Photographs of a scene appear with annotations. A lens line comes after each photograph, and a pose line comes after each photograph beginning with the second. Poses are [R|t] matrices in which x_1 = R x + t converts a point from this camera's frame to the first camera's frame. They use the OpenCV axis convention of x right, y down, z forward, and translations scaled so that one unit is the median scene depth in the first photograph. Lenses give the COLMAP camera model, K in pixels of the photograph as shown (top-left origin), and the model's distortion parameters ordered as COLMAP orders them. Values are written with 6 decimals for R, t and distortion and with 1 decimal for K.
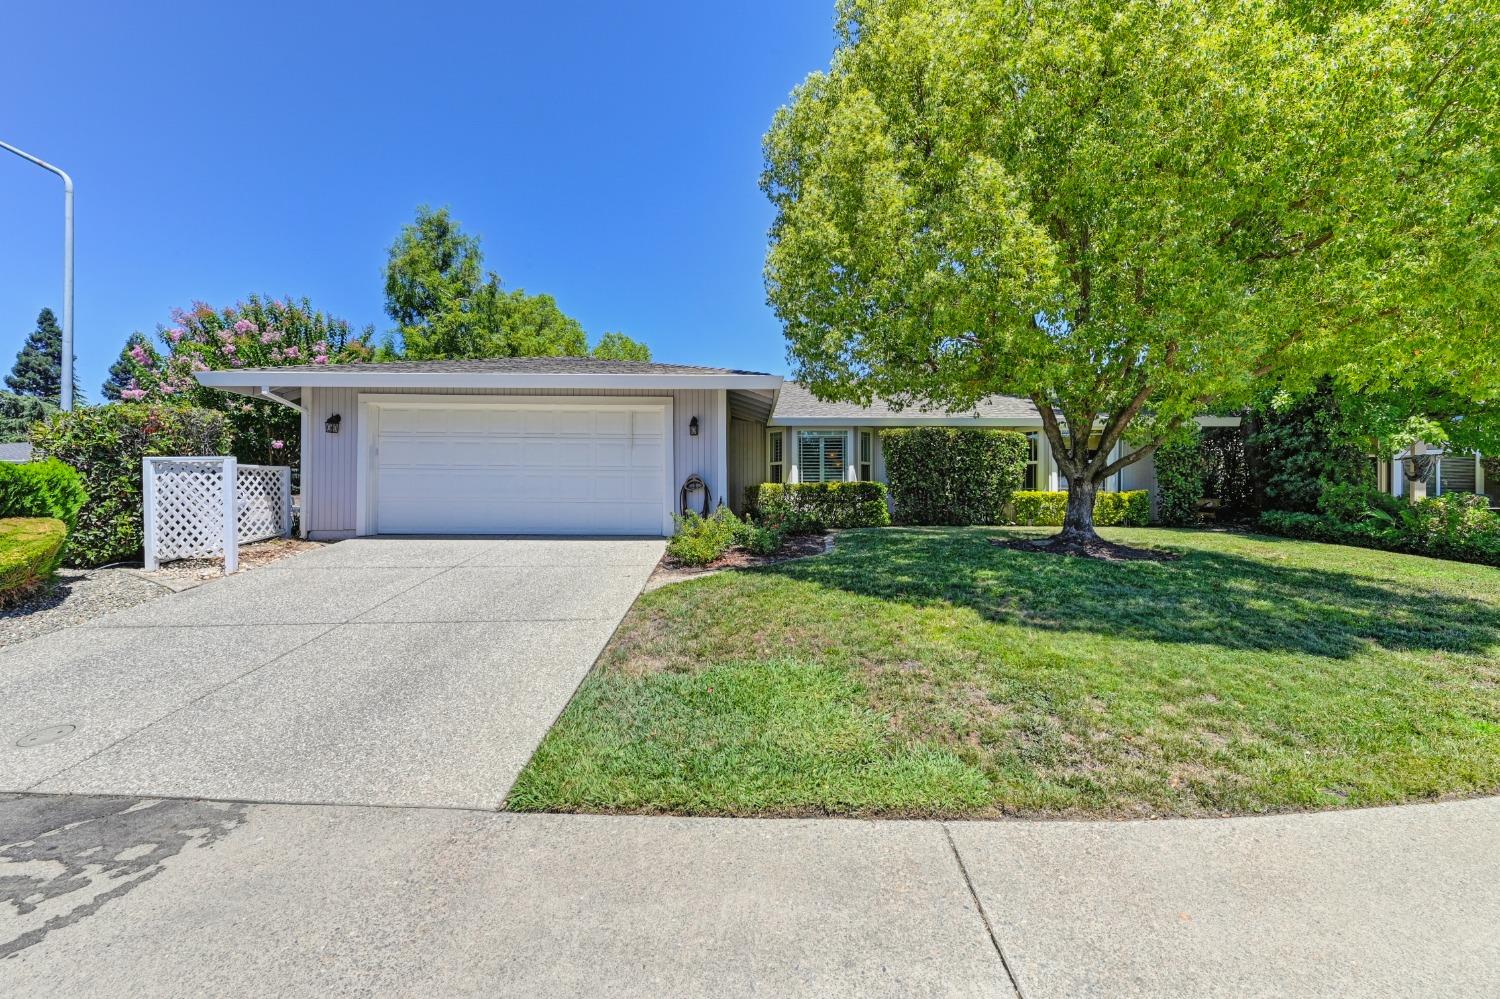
lens RADIAL K [[600.9, 0, 751.4], [0, 600.9, 498.9], [0, 0, 1]] dist [0.004064, 0.000294]
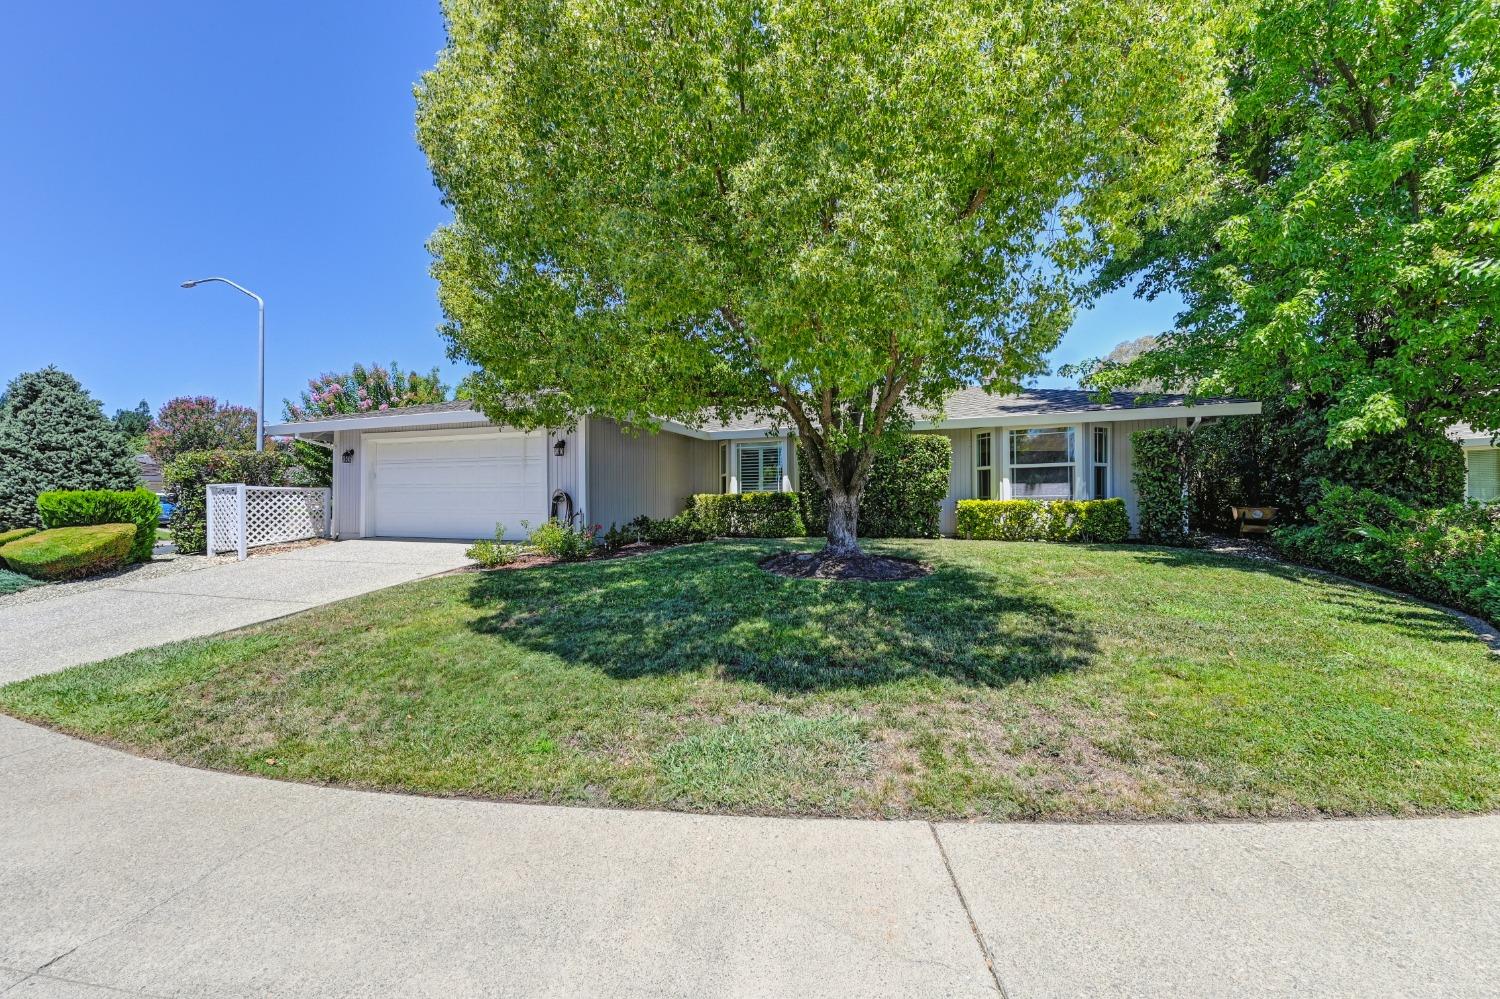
lens RADIAL K [[600.9, 0, 746.9], [0, 600.9, 502.8], [0, 0, 1]] dist [0.004064, 0.000294]
pose [[0.930803, -0.006383, -0.365466, 0.664756], [0.004287, 0.999969, -0.006544, -0.005026], [0.365497, 0.004524, 0.930802, 0.046459]]
